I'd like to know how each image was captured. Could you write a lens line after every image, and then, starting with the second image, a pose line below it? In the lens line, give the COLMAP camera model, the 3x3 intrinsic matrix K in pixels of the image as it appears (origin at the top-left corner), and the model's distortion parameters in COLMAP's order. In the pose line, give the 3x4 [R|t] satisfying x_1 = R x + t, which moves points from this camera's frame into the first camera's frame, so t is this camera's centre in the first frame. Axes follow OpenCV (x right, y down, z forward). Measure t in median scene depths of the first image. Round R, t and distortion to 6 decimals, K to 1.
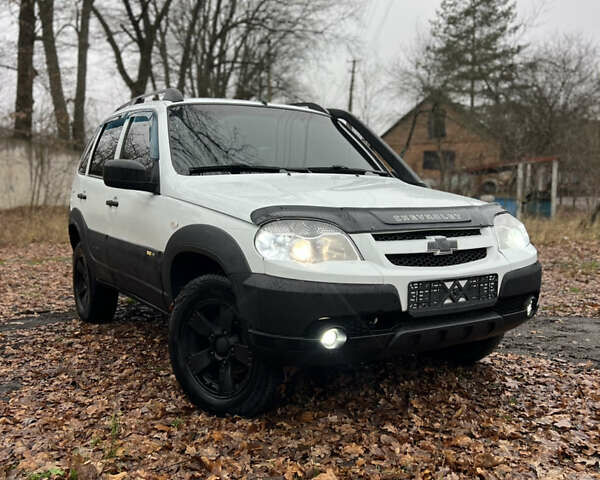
lens RADIAL K [[640.8, 0, 300.0], [0, 640.8, 240.0], [0, 0, 1]] dist [0.001478, -0.020090]
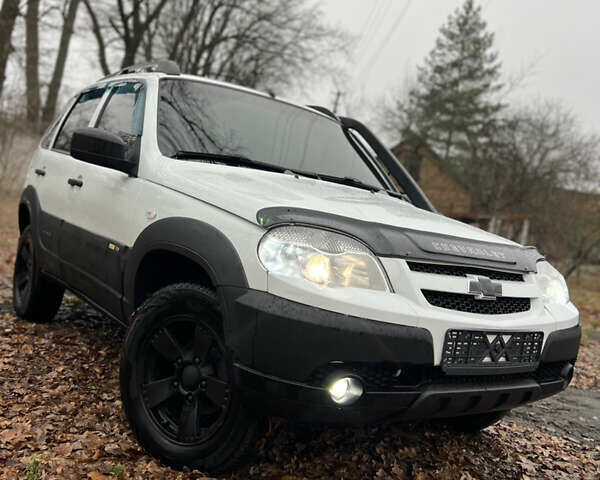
lens RADIAL K [[640.8, 0, 300.0], [0, 640.8, 240.0], [0, 0, 1]] dist [0.001478, -0.020090]
pose [[0.987433, 0.145011, 0.062837, -0.048882], [-0.142319, 0.988779, -0.045401, 0.013739], [-0.068715, 0.035888, 0.996991, 0.161728]]
